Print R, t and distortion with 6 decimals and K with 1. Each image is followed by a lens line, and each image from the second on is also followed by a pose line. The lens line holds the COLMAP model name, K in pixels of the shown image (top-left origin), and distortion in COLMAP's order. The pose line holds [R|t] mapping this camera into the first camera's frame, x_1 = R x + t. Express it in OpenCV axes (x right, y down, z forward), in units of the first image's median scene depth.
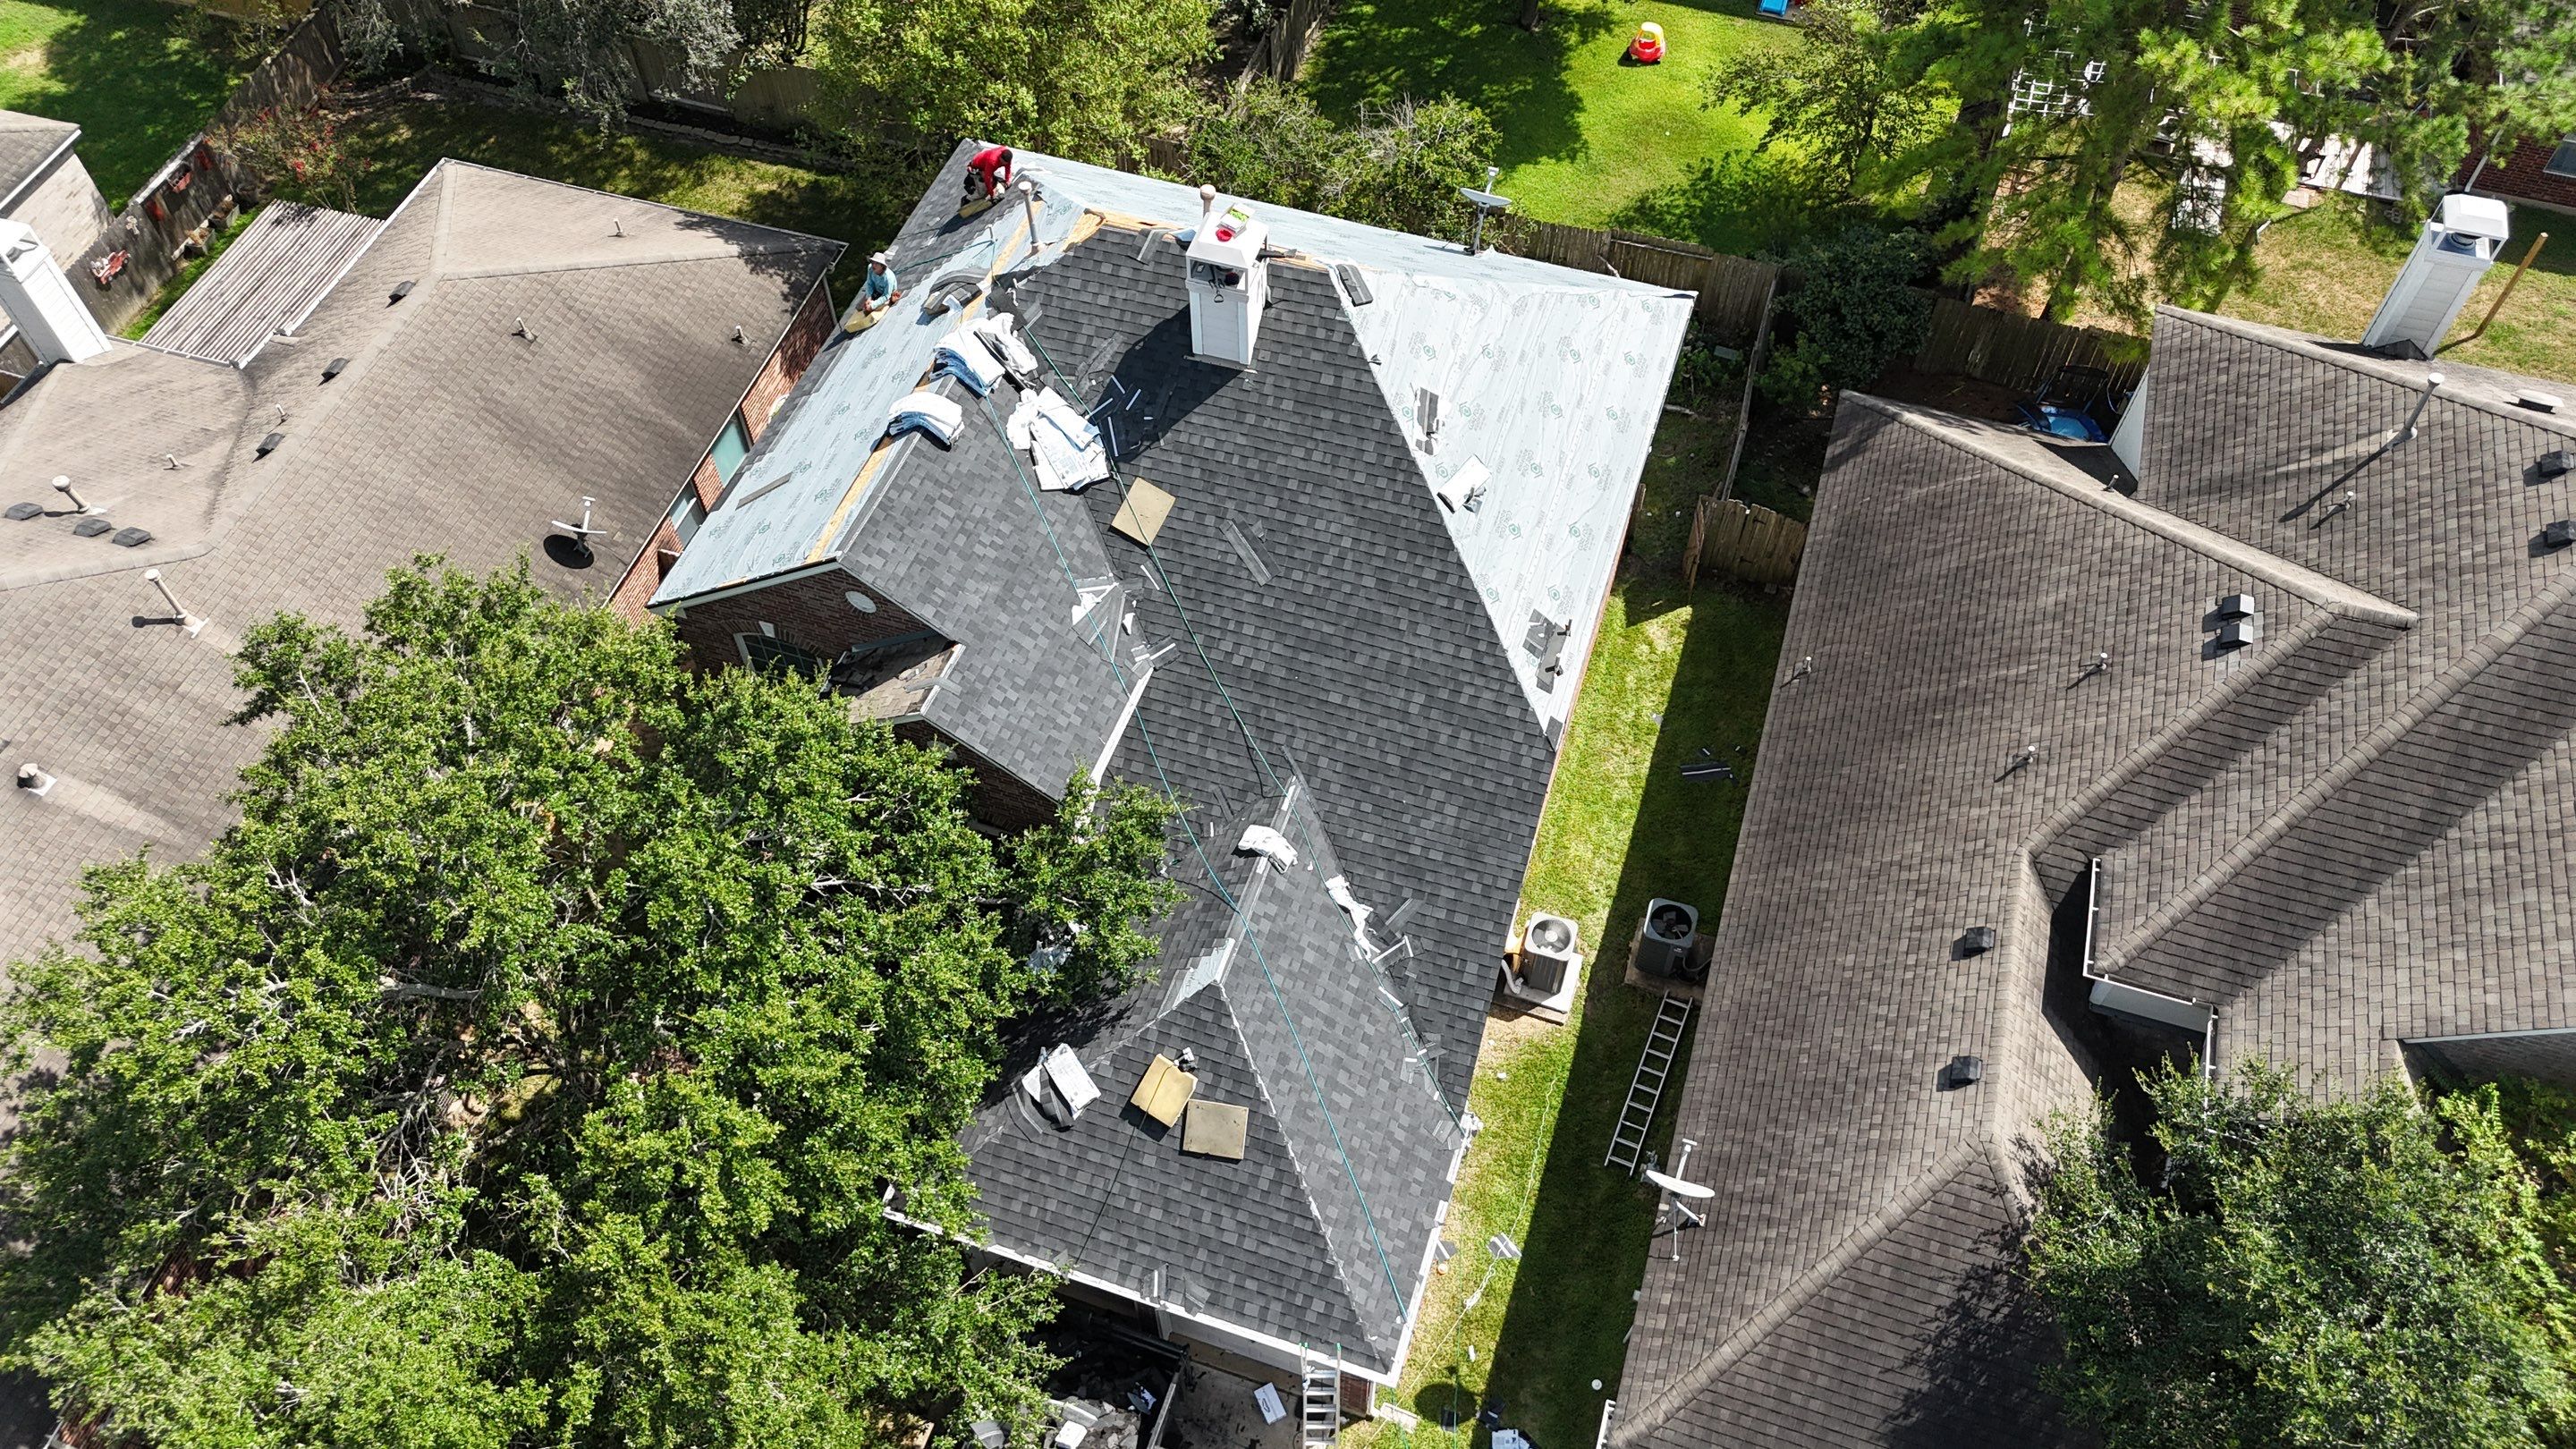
lens RADIAL K [[1893.1, 0, 1288.9], [0, 1893.1, 727.0], [0, 0, 1]] dist [0.074893, -0.076591]
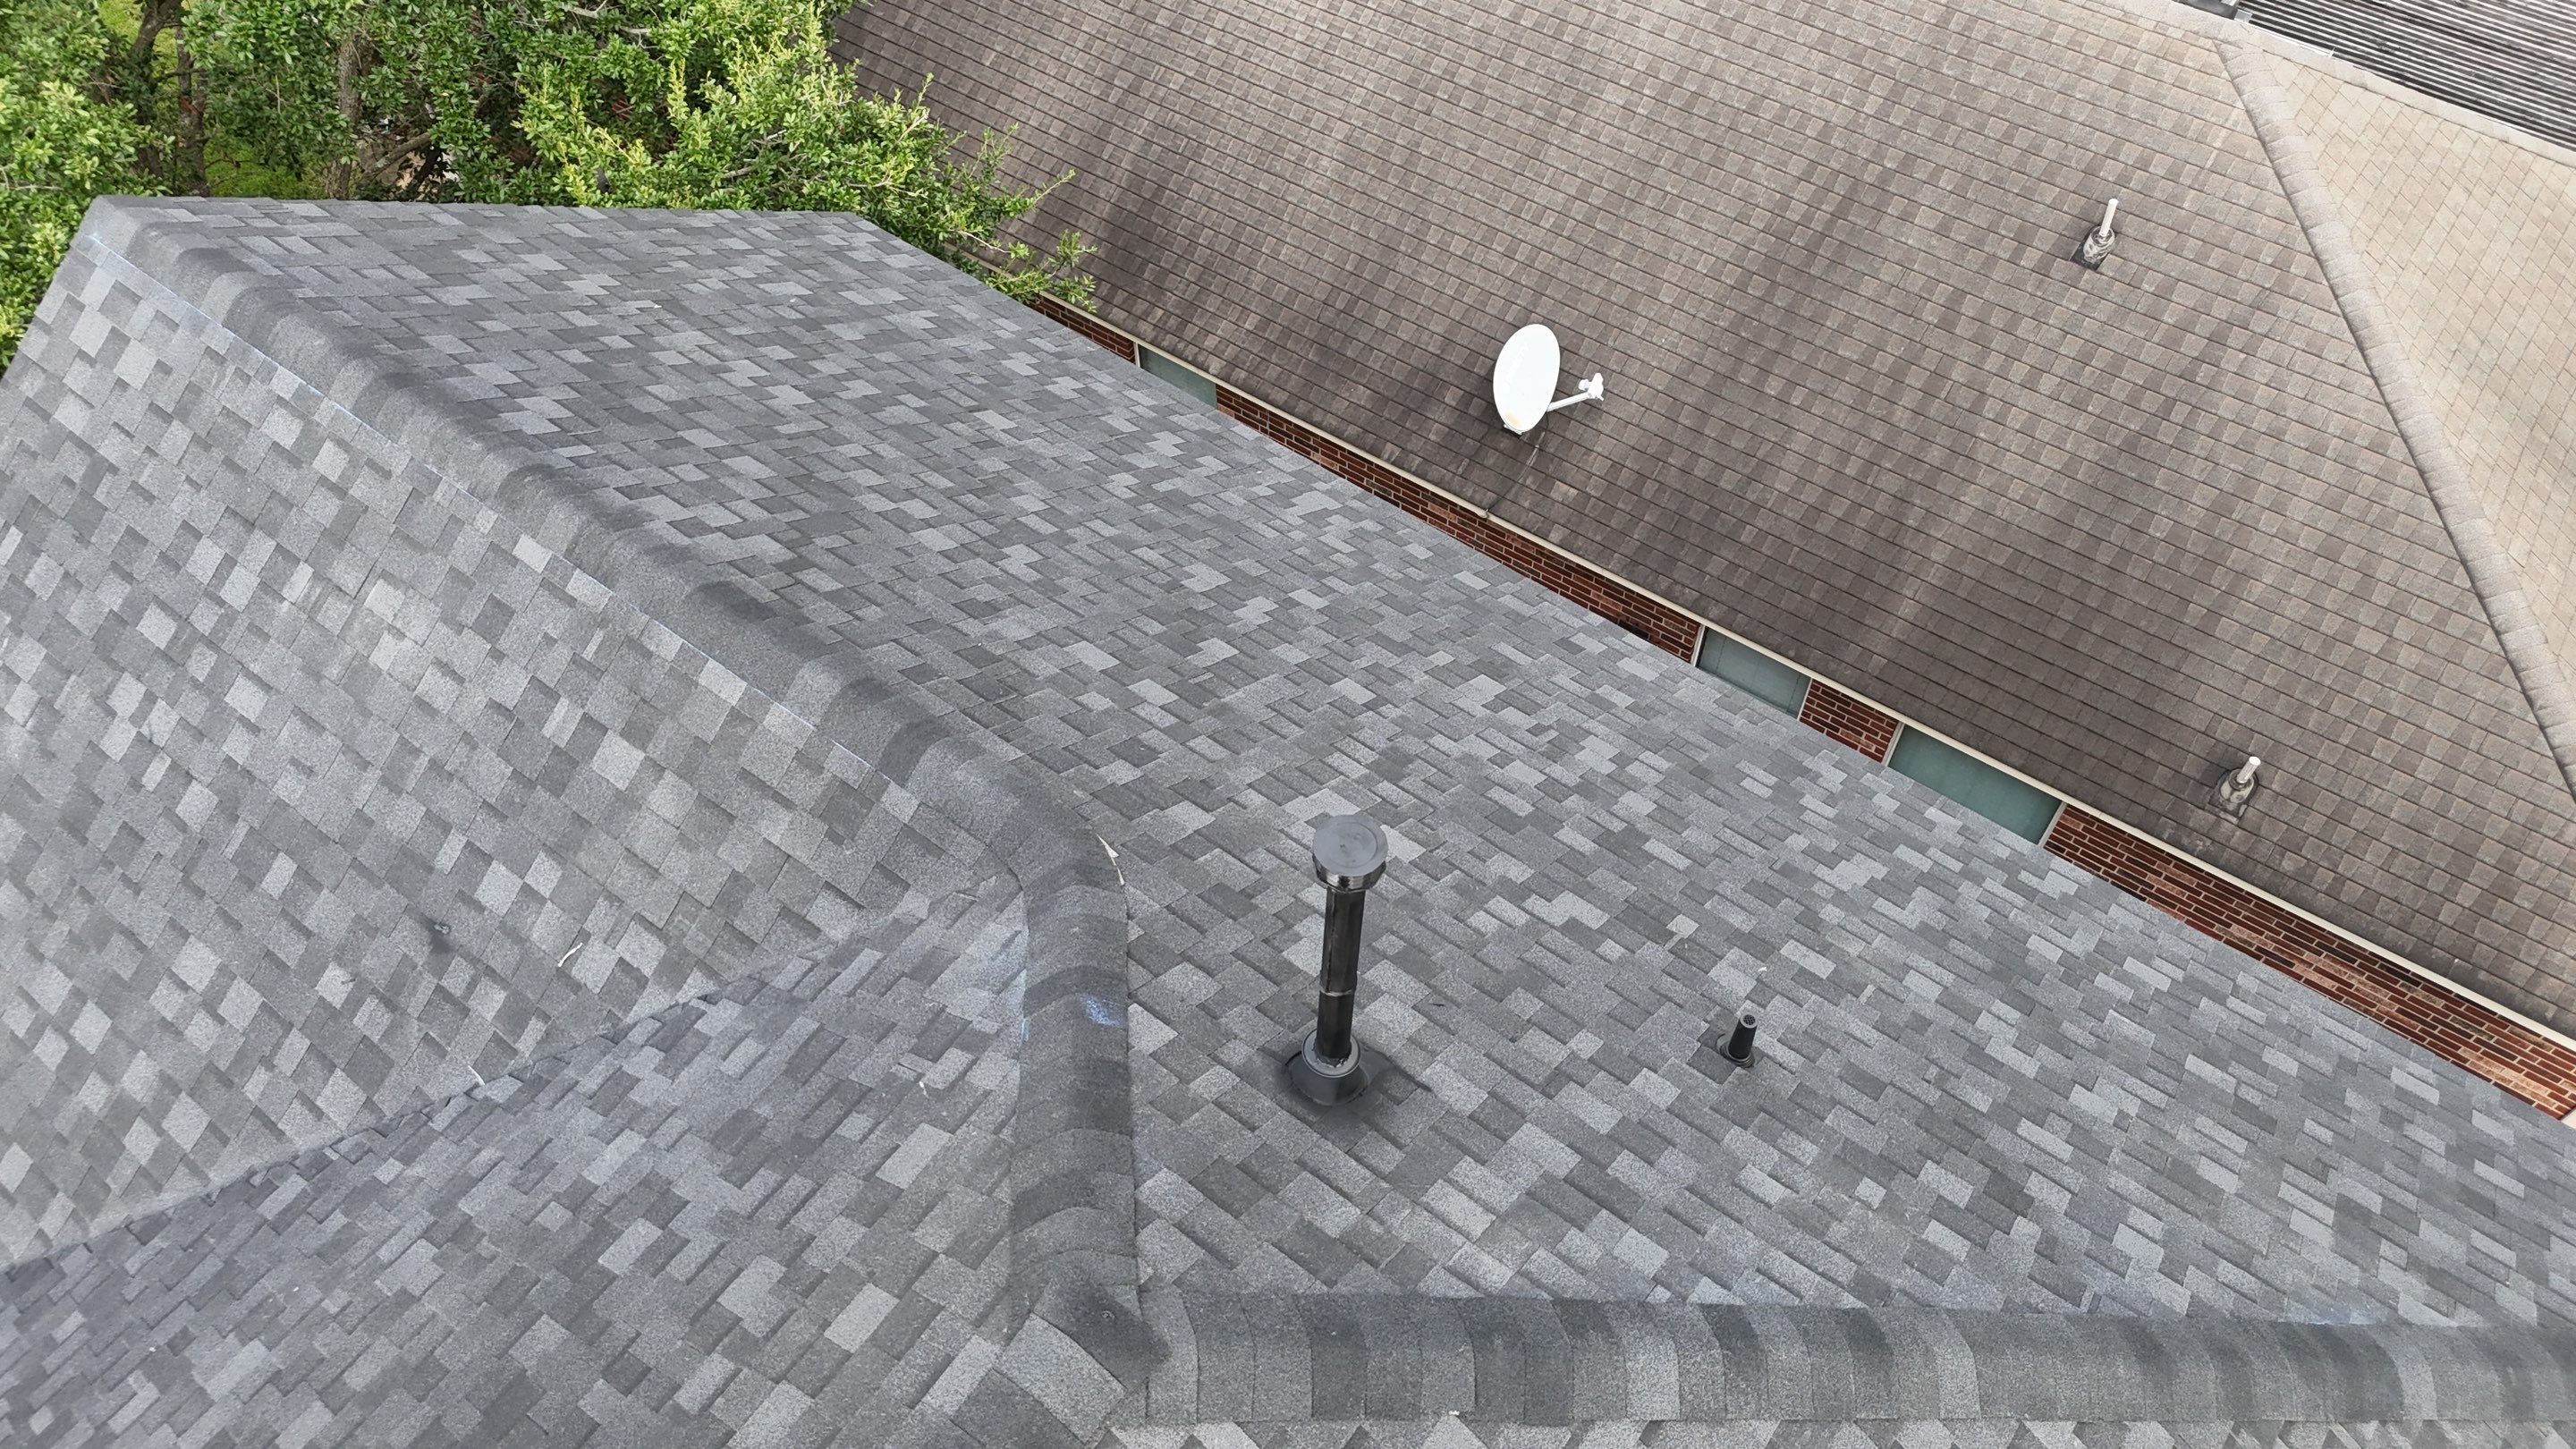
lens RADIAL K [[1893.1, 0, 1287.4], [0, 1893.1, 732.8], [0, 0, 1]] dist [0.074893, -0.076591]
pose [[-0.324063, 0.769965, -0.549669, -0.058258], [-0.756408, 0.138075, 0.639361, -0.396270], [0.568181, 0.622967, 0.537663, 0.937164]]
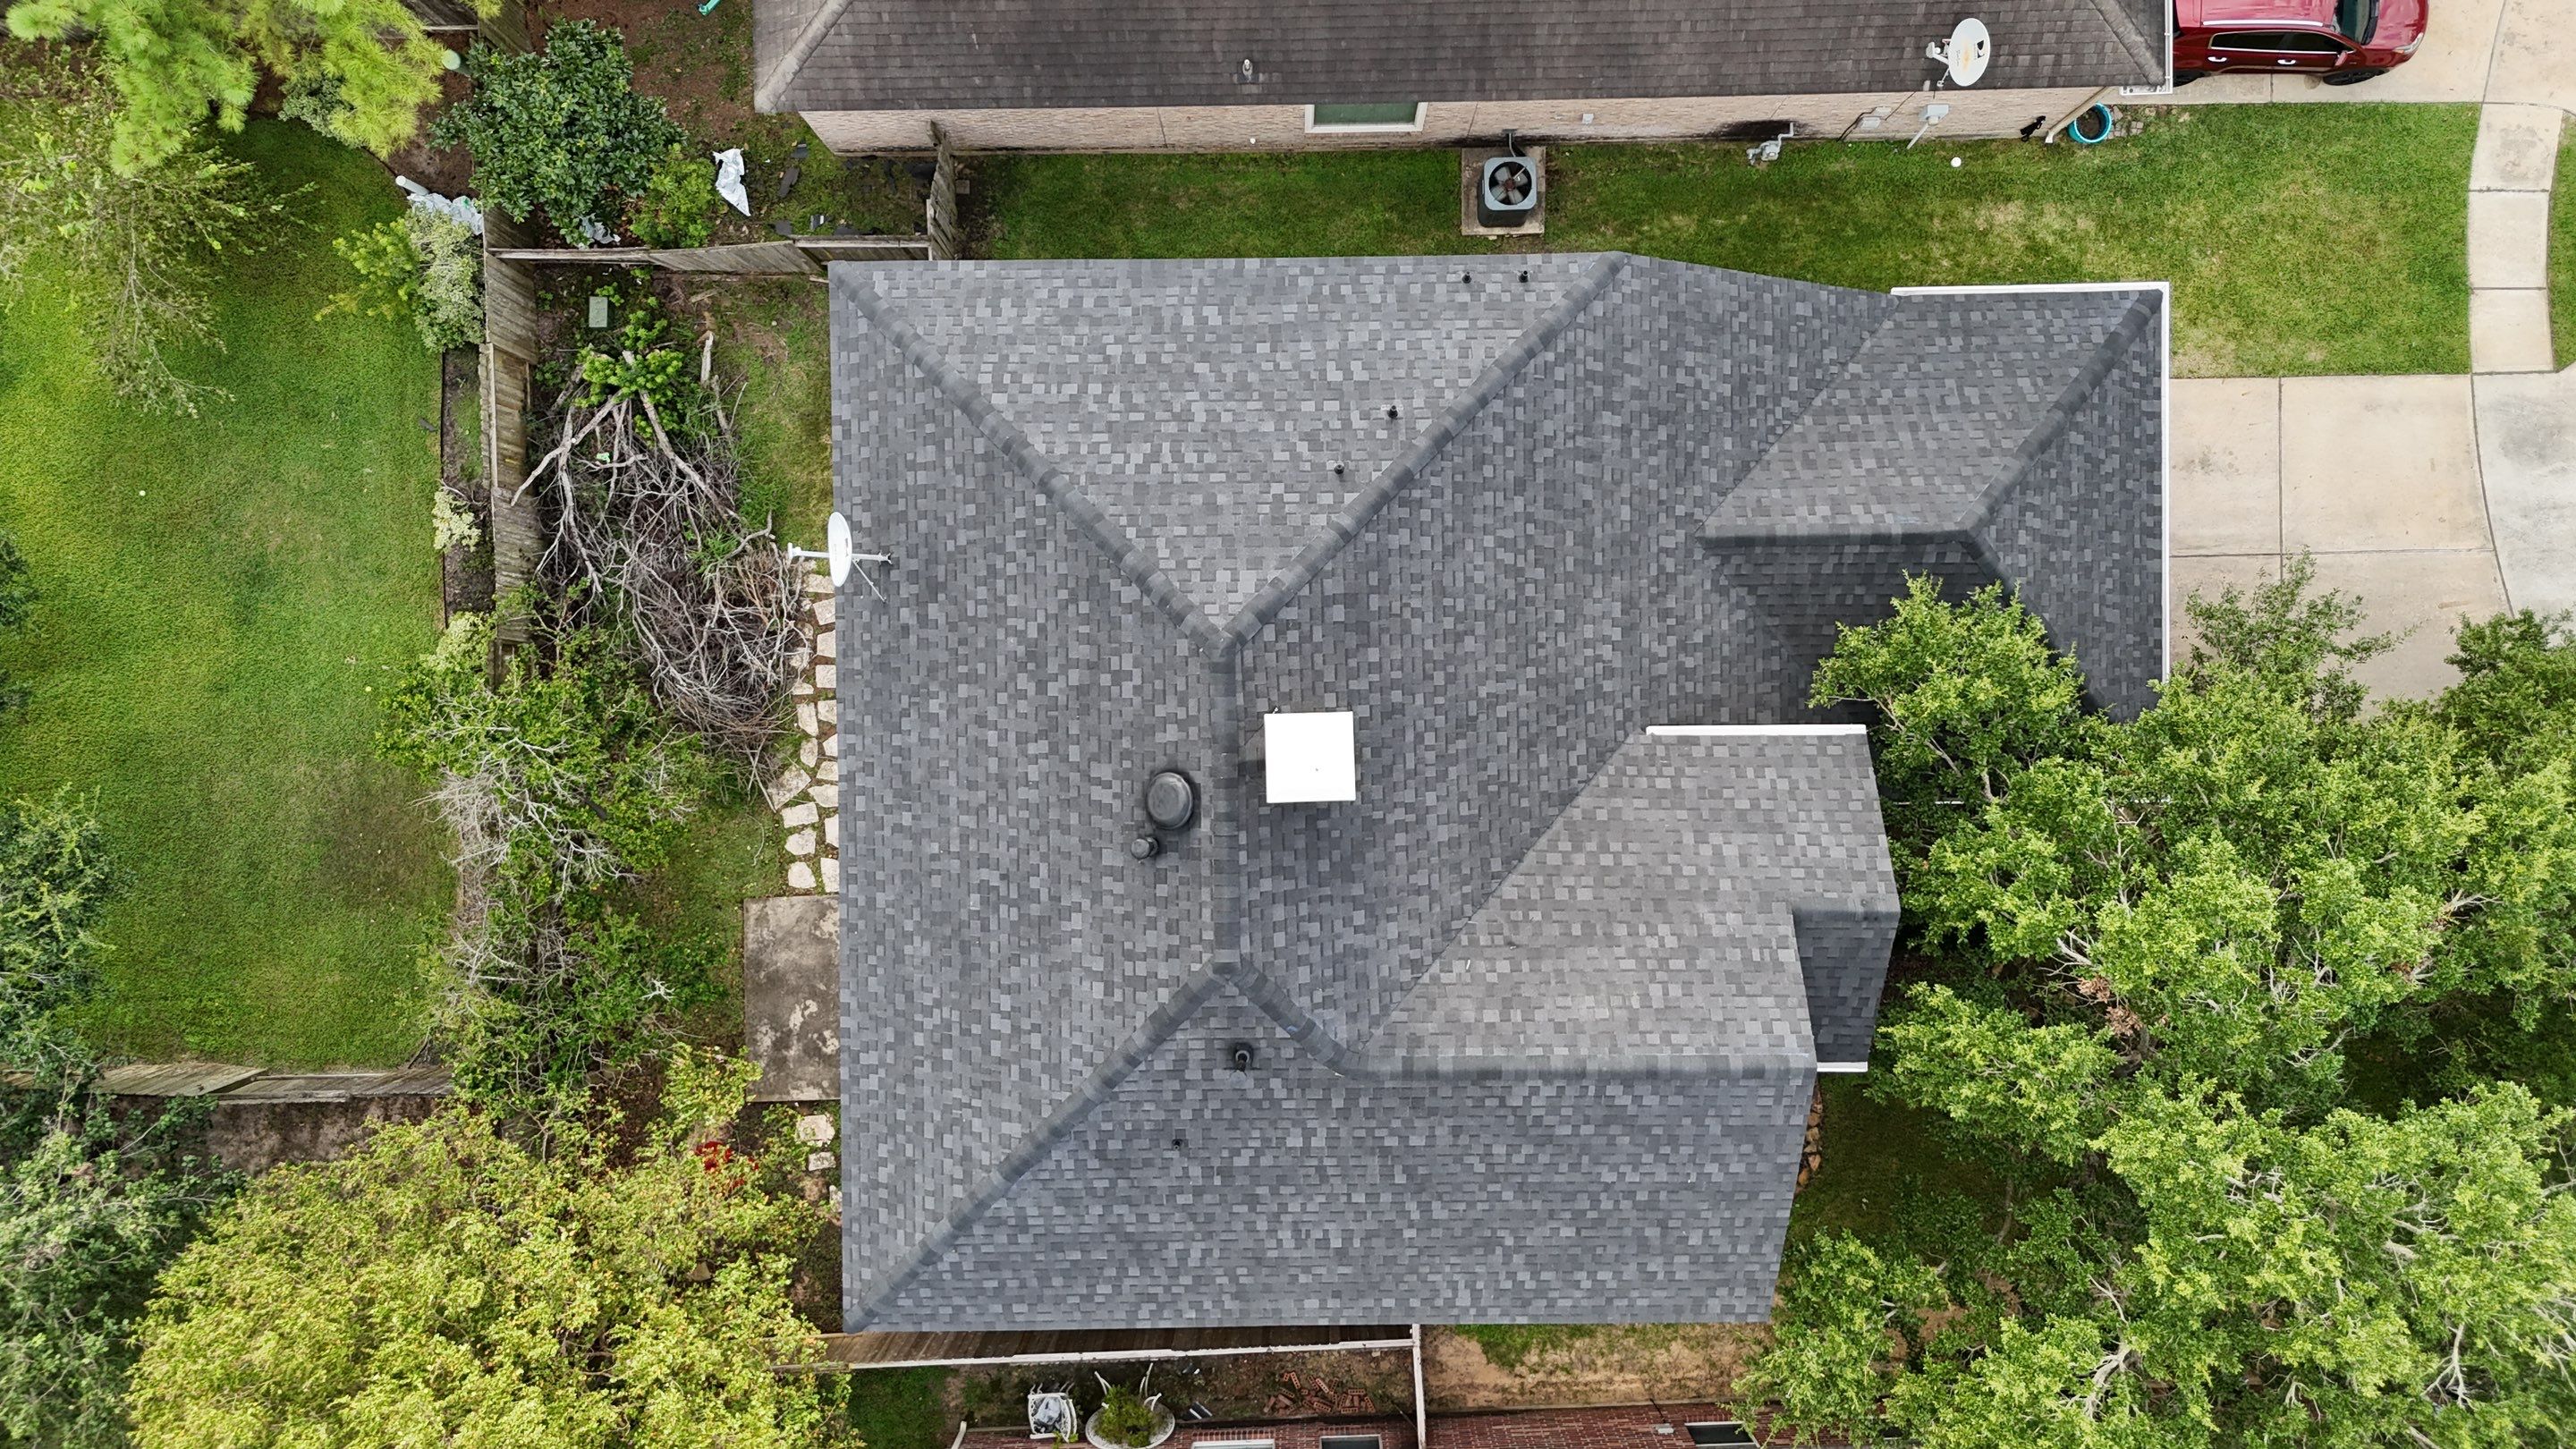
lens RADIAL K [[1893.1, 0, 1291.6], [0, 1893.1, 721.8], [0, 0, 1]] dist [0.074893, -0.076591]
pose [[-0.325777, -0.945442, -0.002948, -0.014161], [0.768478, -0.266613, 0.581687, -0.675936], [-0.550737, 0.187235, 0.813407, 0.387064]]
